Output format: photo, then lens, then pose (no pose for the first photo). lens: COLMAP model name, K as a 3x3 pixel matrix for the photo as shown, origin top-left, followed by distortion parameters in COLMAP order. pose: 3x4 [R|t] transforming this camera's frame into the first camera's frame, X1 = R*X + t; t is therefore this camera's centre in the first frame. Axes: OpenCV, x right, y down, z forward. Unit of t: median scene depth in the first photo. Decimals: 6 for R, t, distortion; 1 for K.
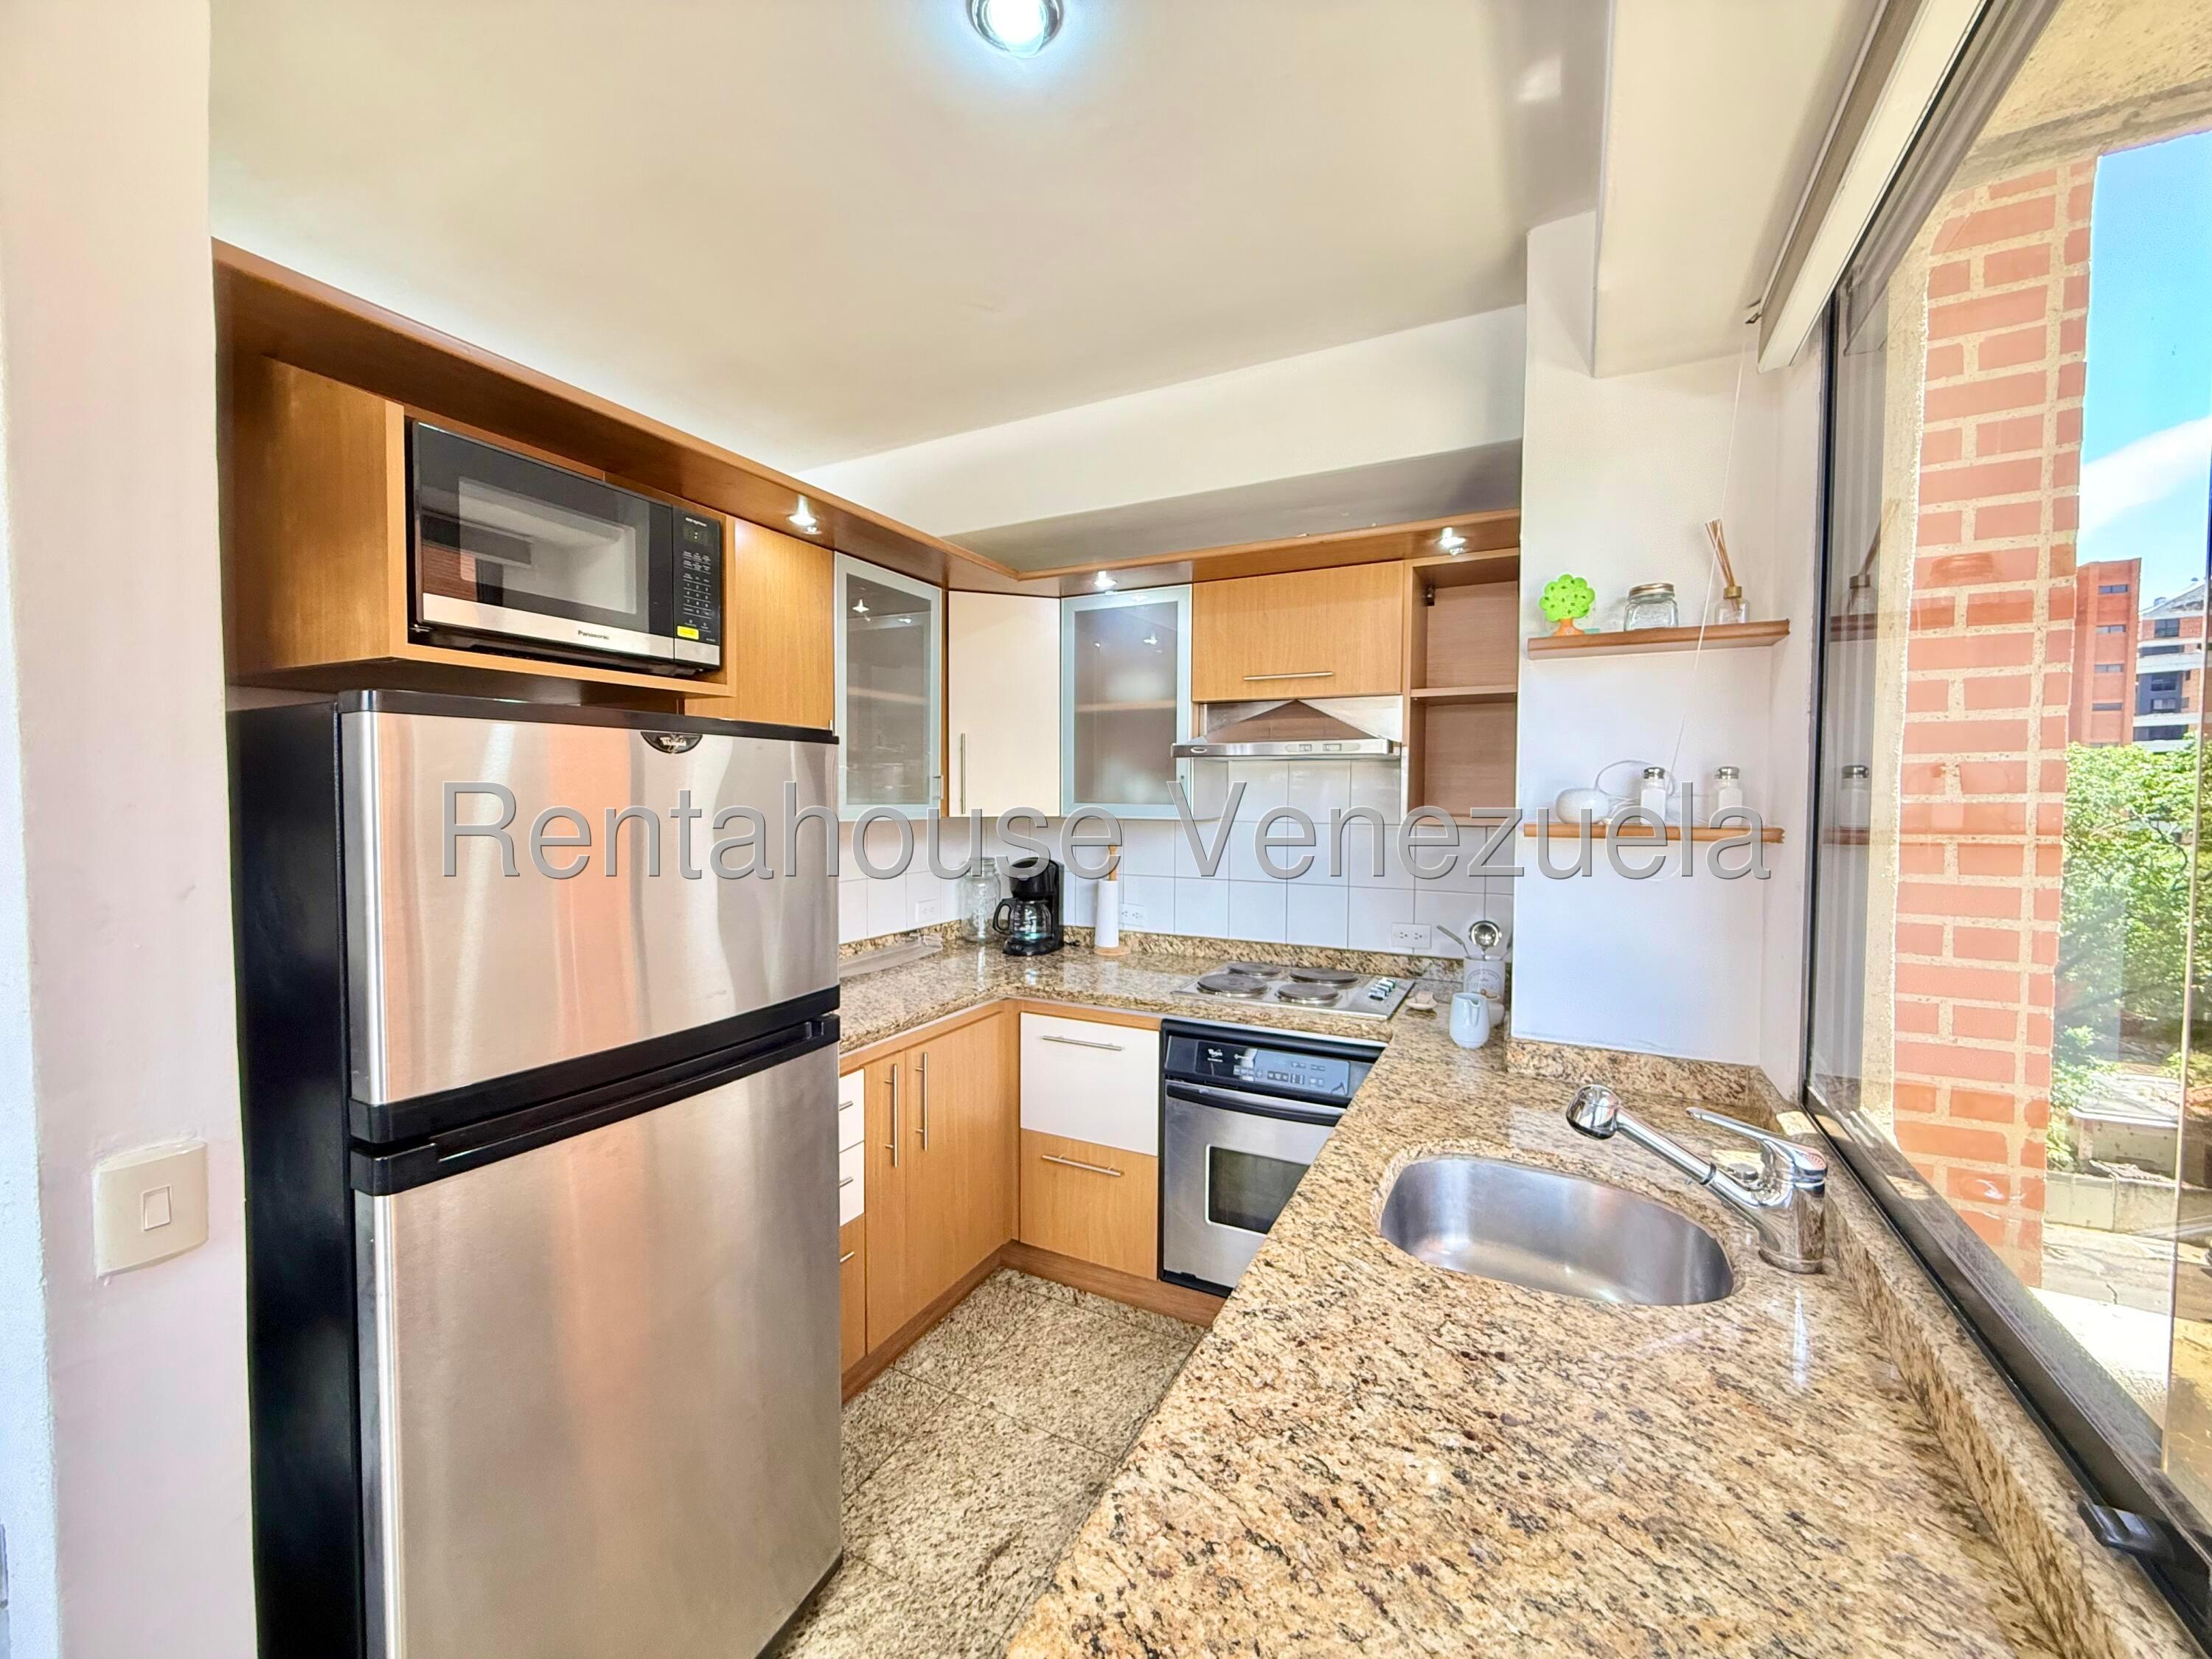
lens RADIAL K [[882.3, 0, 1103.0], [0, 882.3, 829.8], [0, 0, 1]] dist [-0.002377, 0.000353]
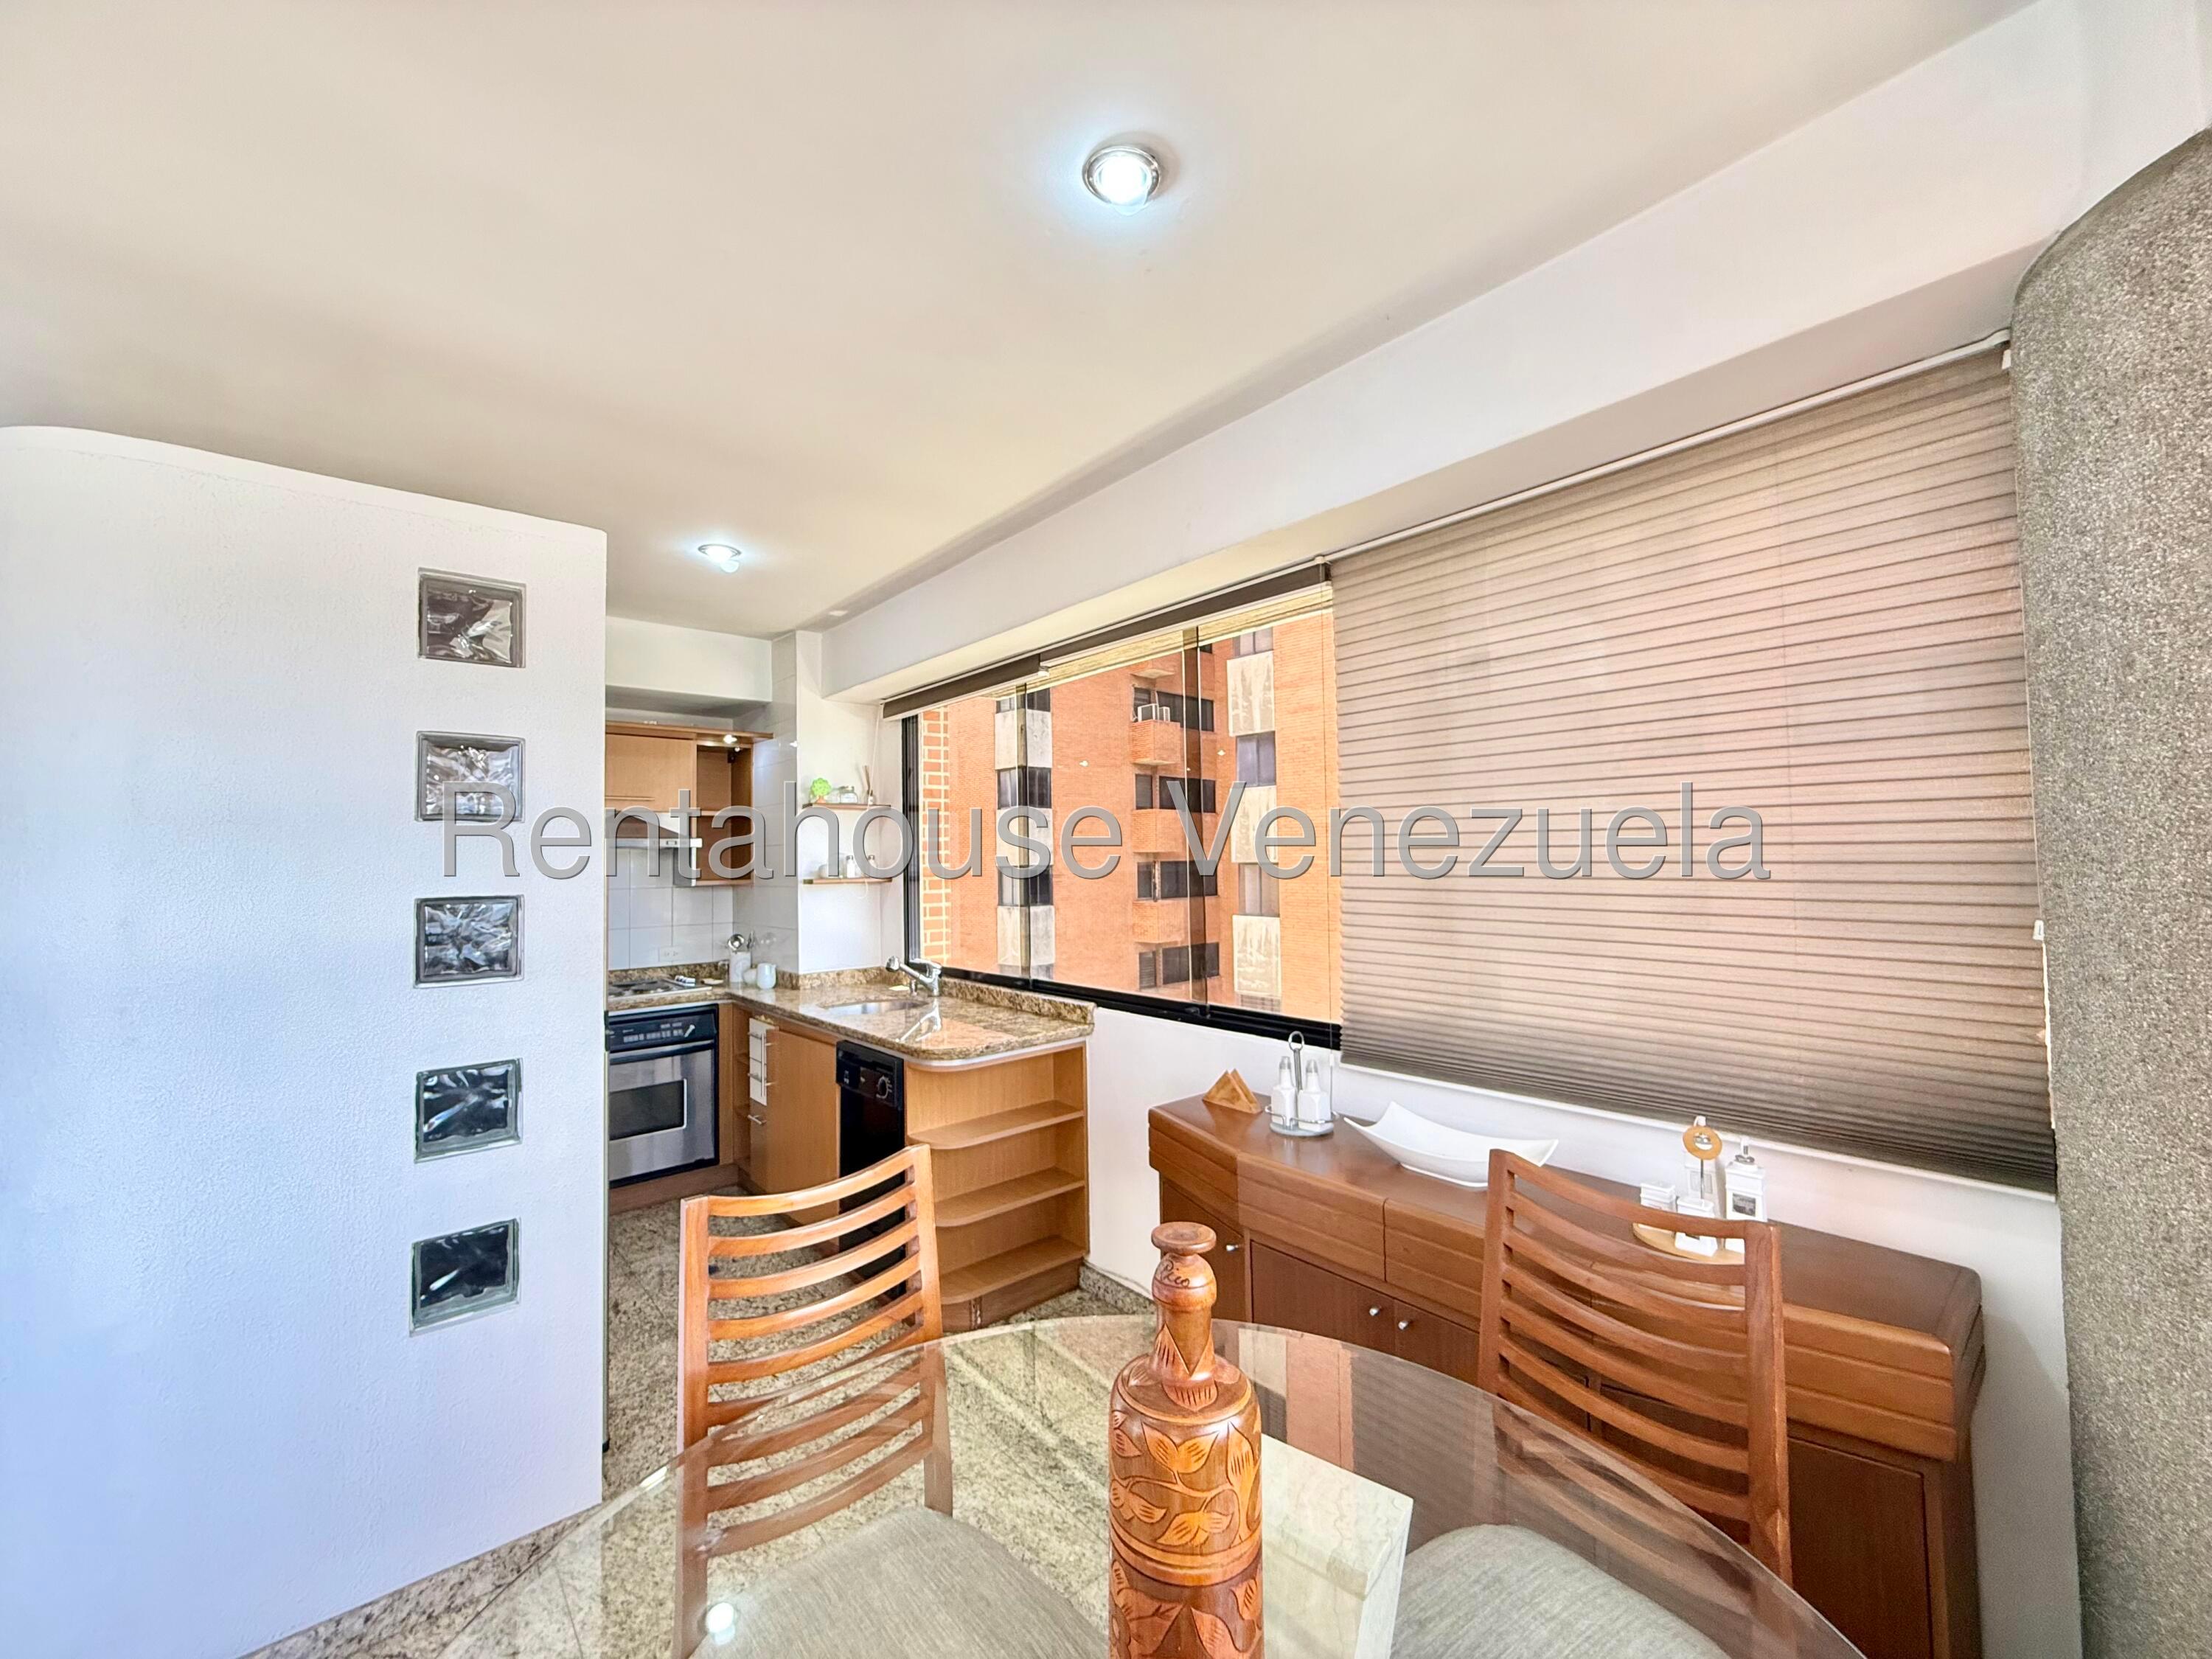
lens RADIAL K [[882.3, 0, 1097.4], [0, 882.3, 829.3], [0, 0, 1]] dist [-0.002377, 0.000353]
pose [[0.377305, 0.021166, 0.925847, -1.565657], [0.053275, 0.997587, -0.044517, 0.005316], [-0.924555, 0.066121, 0.375267, -0.678746]]
